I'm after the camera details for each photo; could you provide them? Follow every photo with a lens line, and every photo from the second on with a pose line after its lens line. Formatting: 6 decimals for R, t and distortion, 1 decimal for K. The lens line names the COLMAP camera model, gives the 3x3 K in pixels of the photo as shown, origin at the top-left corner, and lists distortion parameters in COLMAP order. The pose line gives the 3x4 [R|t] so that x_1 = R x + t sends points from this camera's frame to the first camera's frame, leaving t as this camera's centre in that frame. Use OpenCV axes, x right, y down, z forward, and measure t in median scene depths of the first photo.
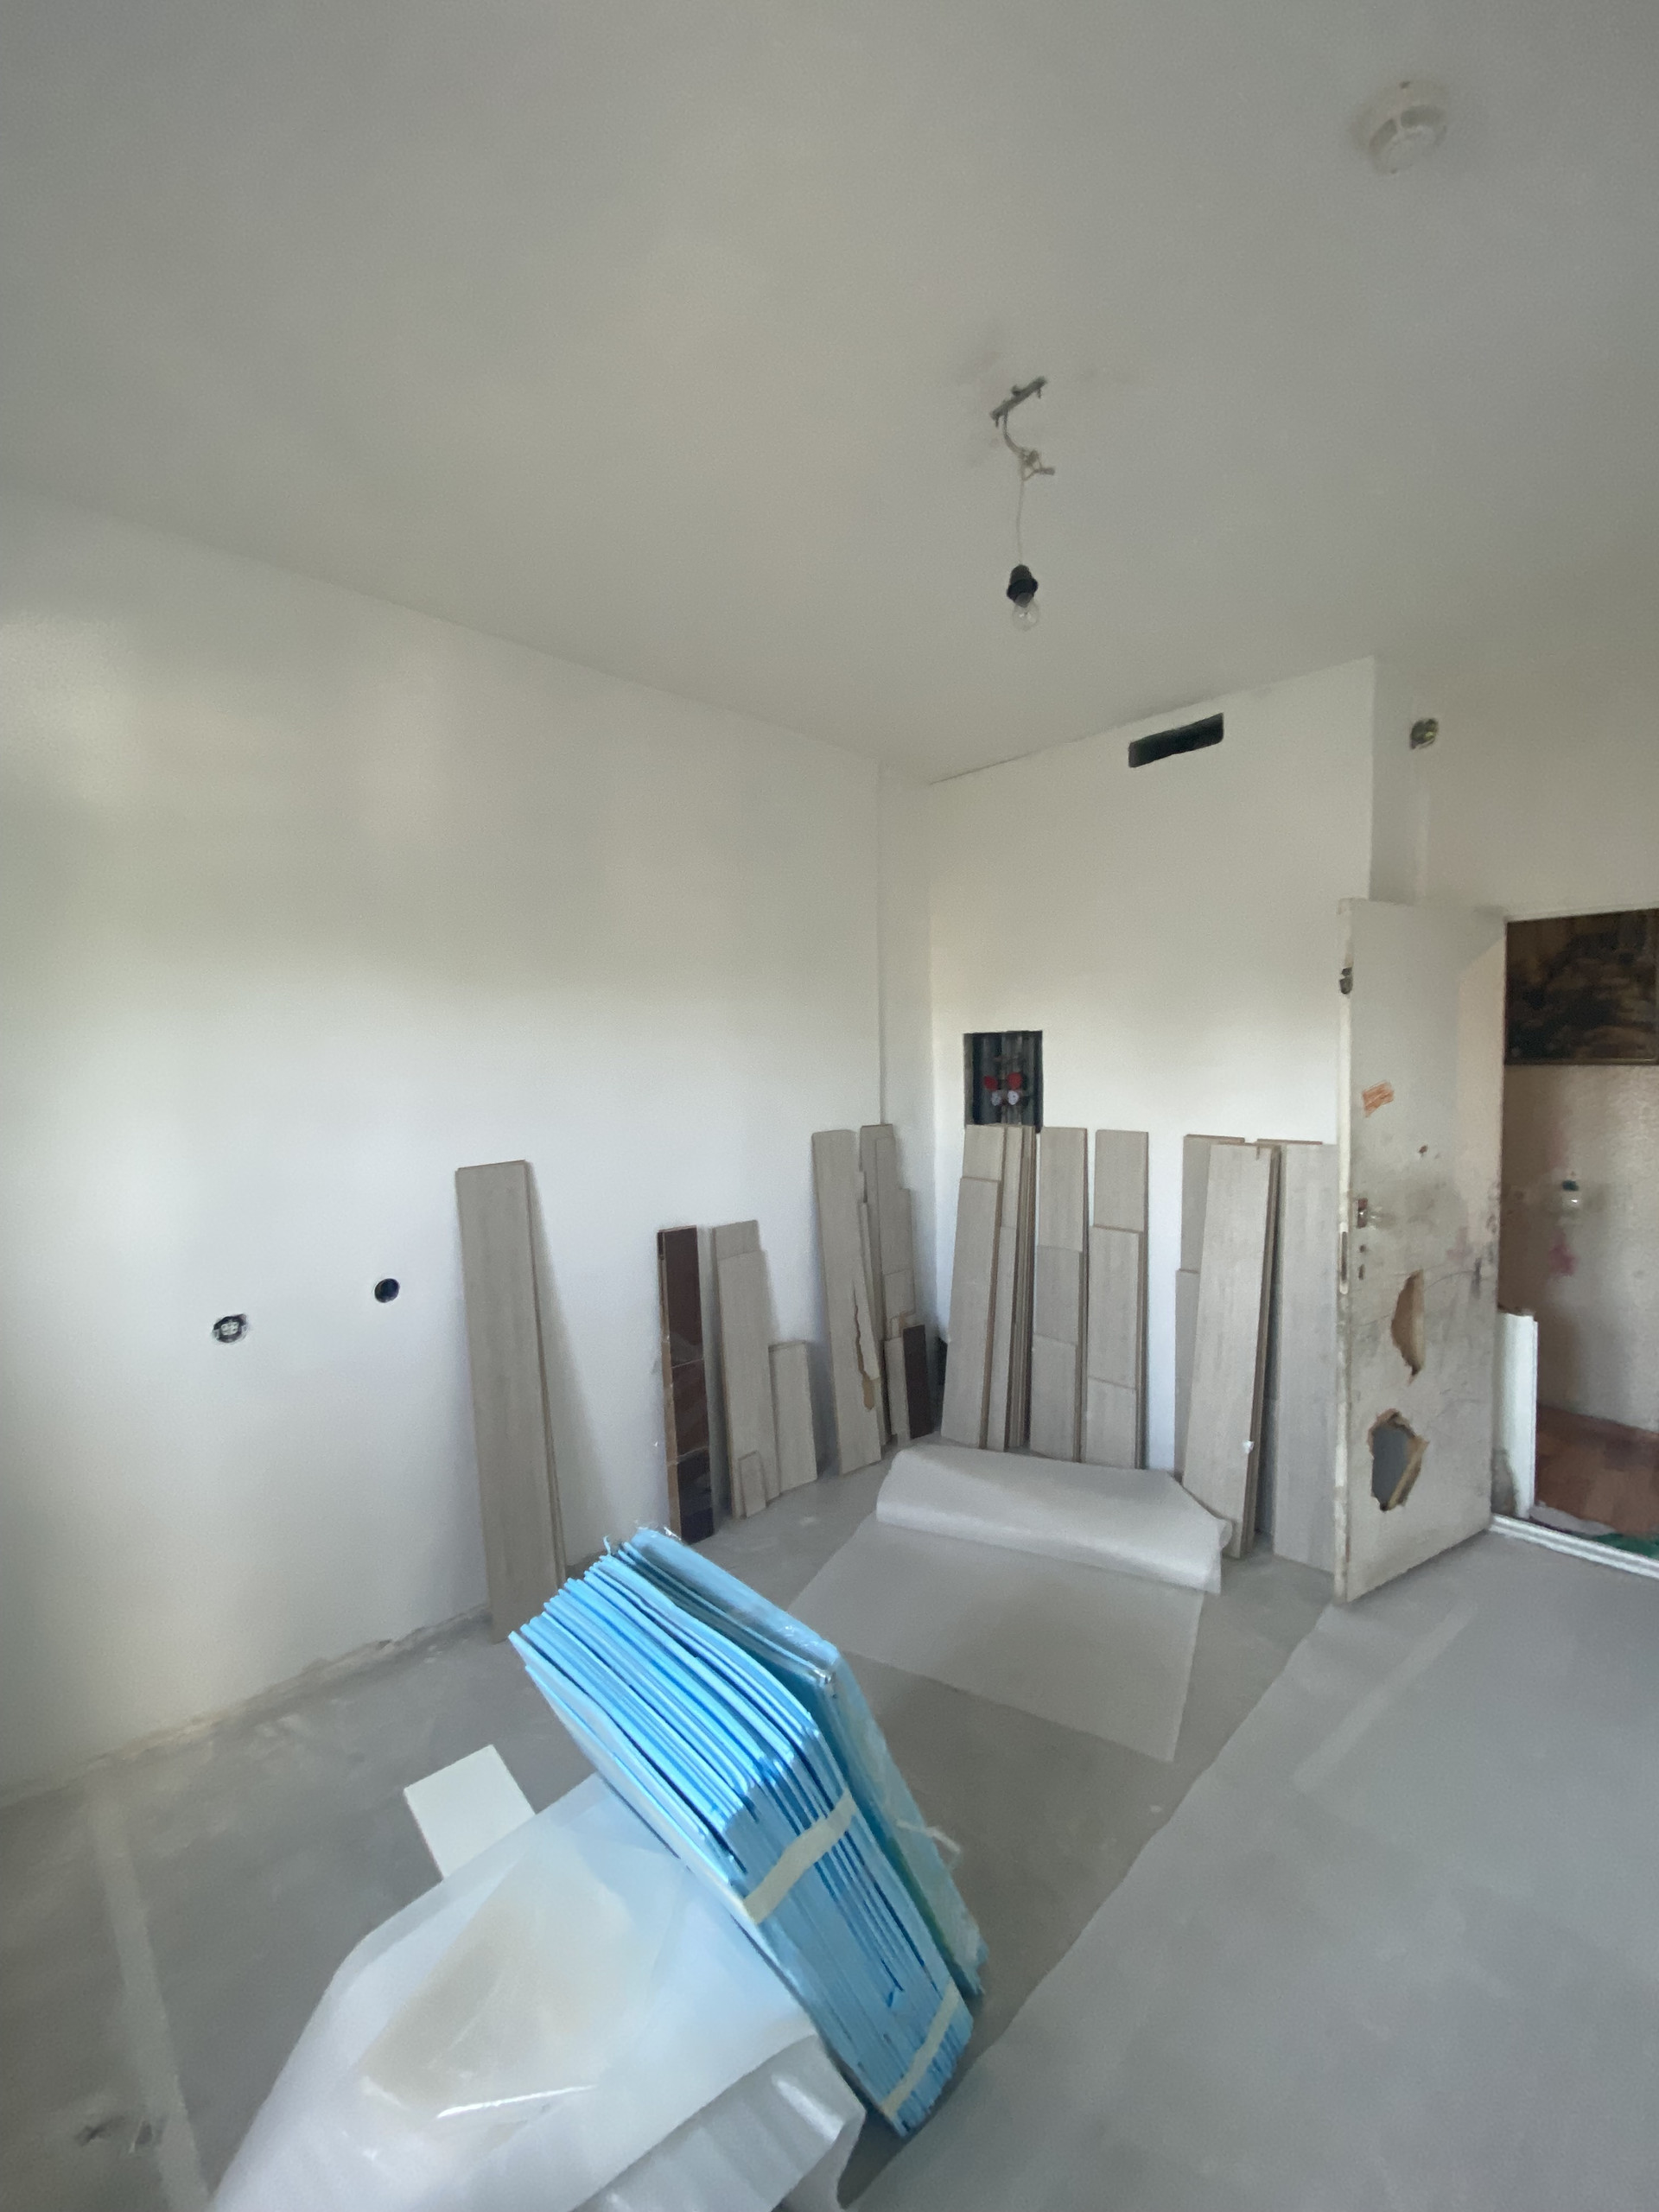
lens RADIAL K [[887.6, 0, 829.5], [0, 887.6, 1106.0], [0, 0, 1]] dist [-0.000922, -0.000116]
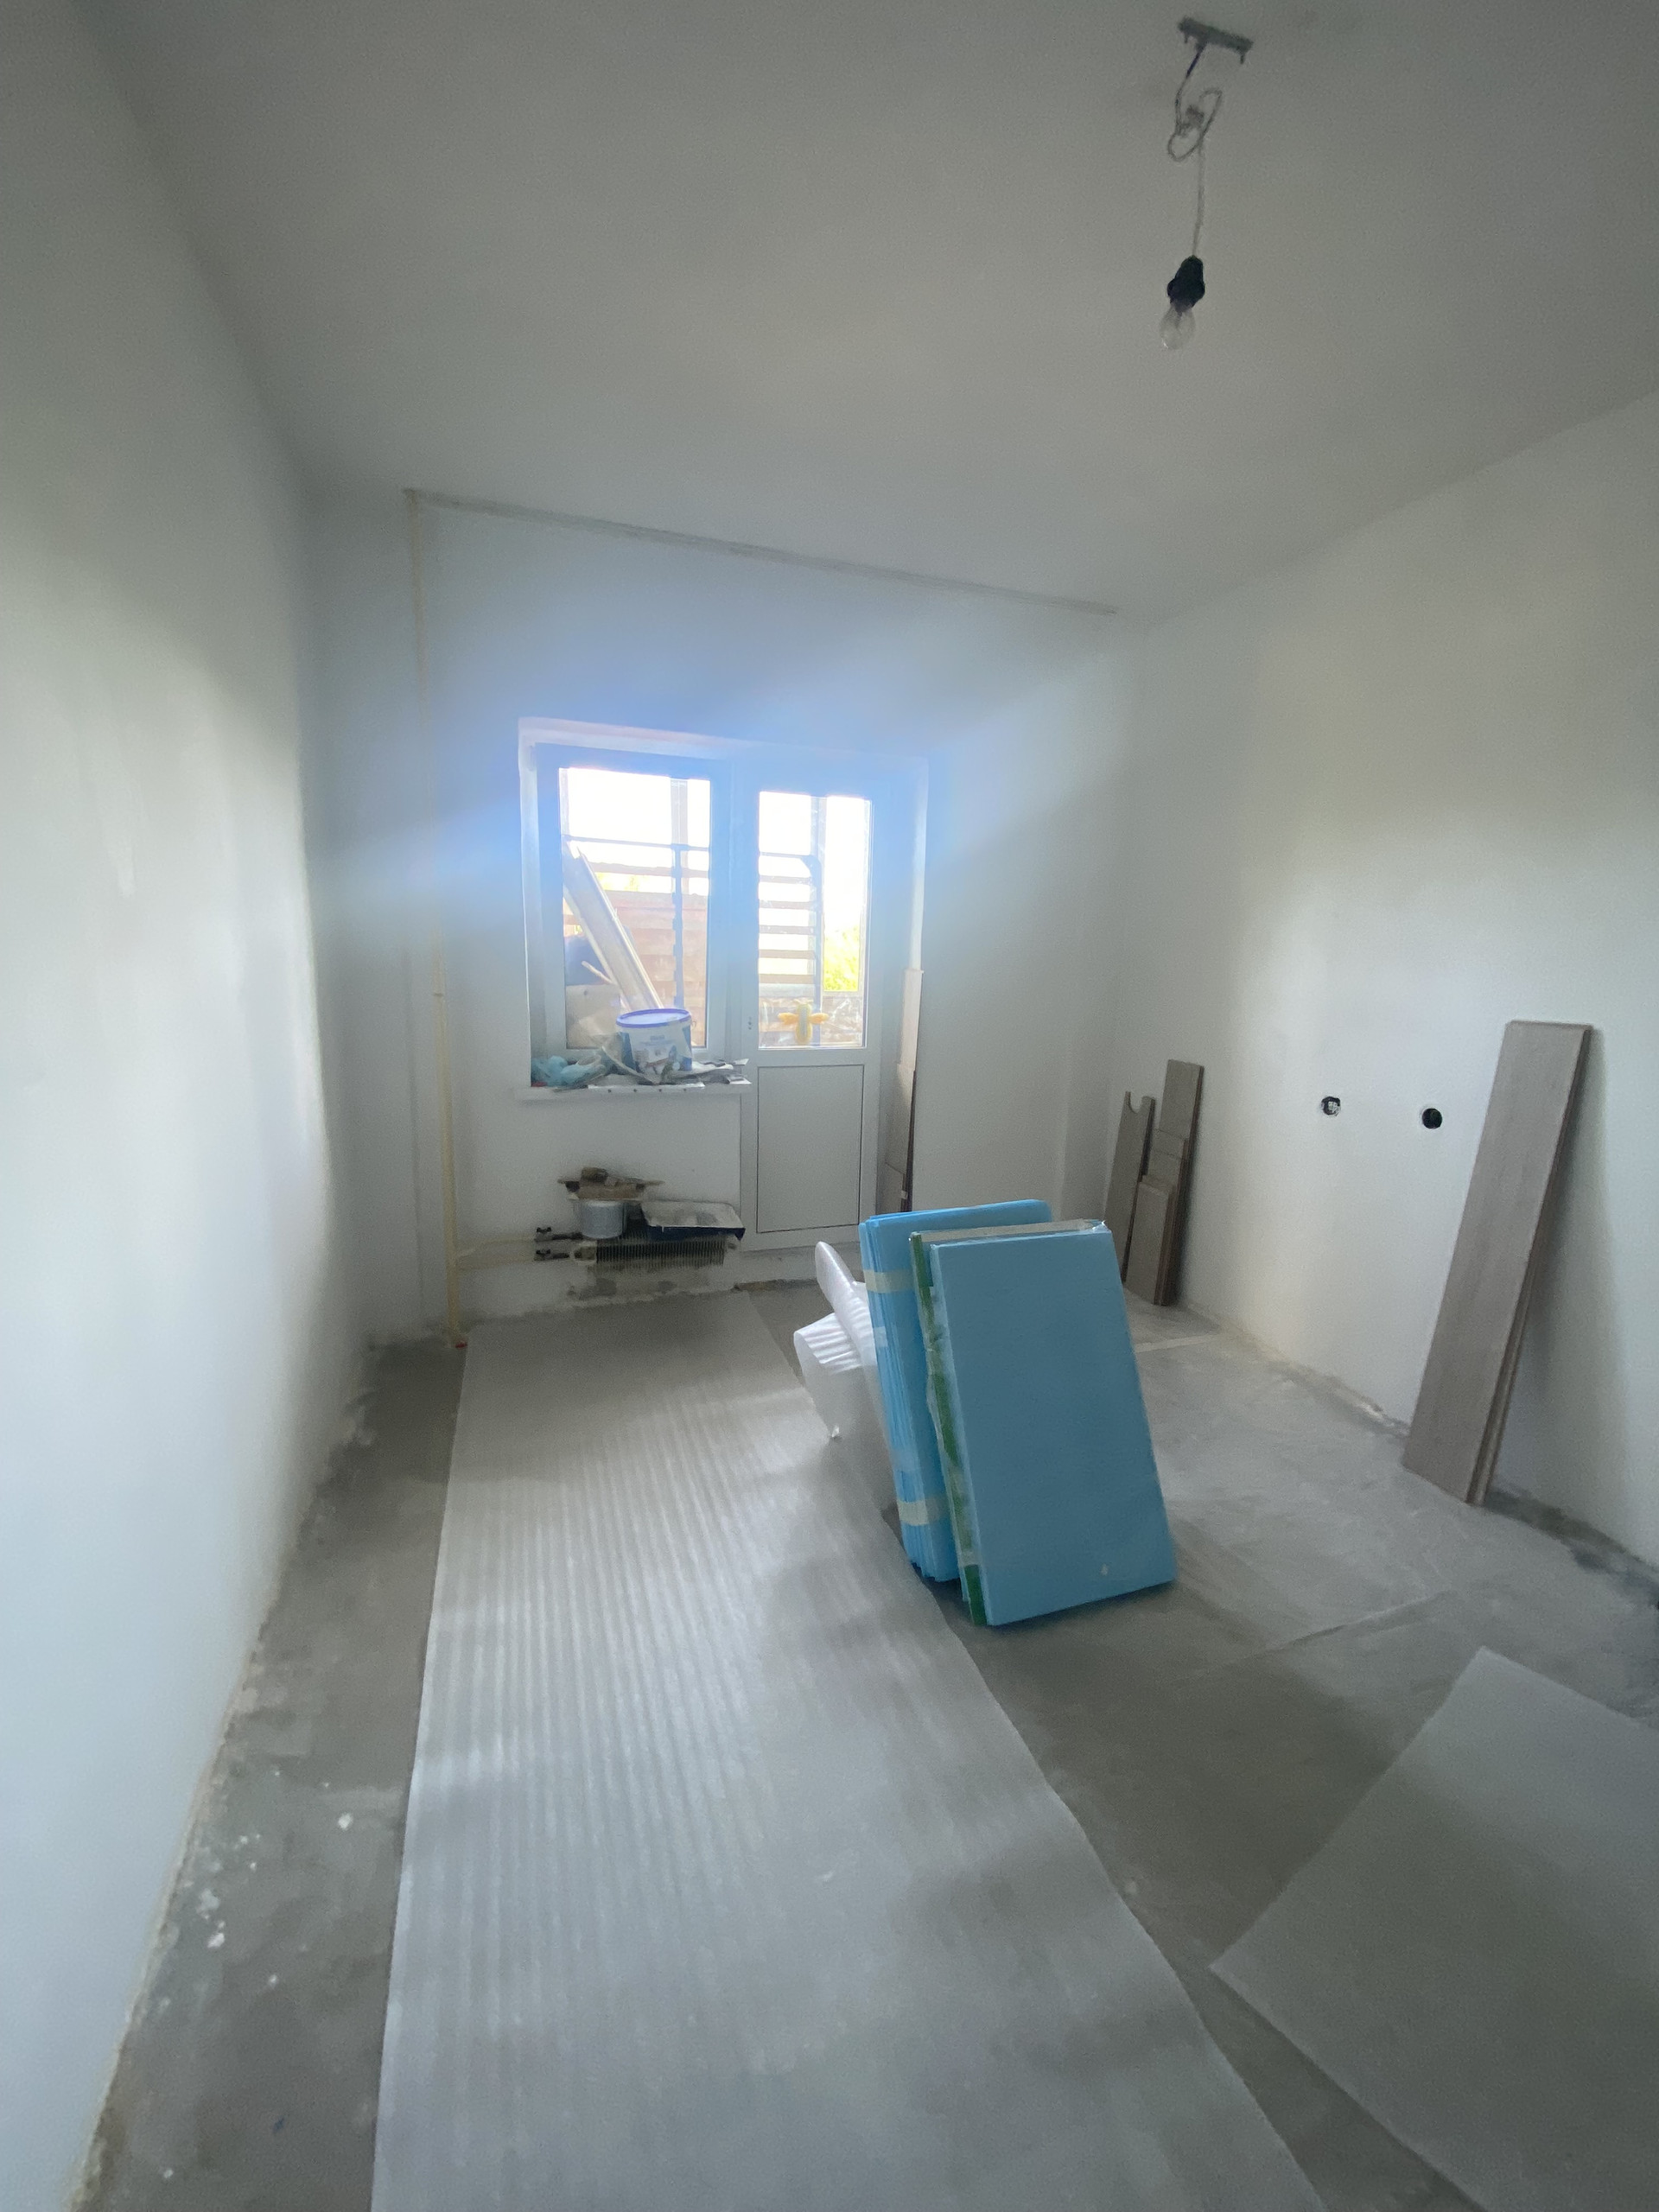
lens RADIAL K [[887.6, 0, 829.5], [0, 887.6, 1106.0], [0, 0, 1]] dist [-0.000922, -0.000116]
pose [[-0.411156, 0.177075, -0.894201, 0.883482], [-0.065339, 0.972703, 0.222664, -0.006703], [0.909220, 0.149976, -0.388363, 0.819931]]
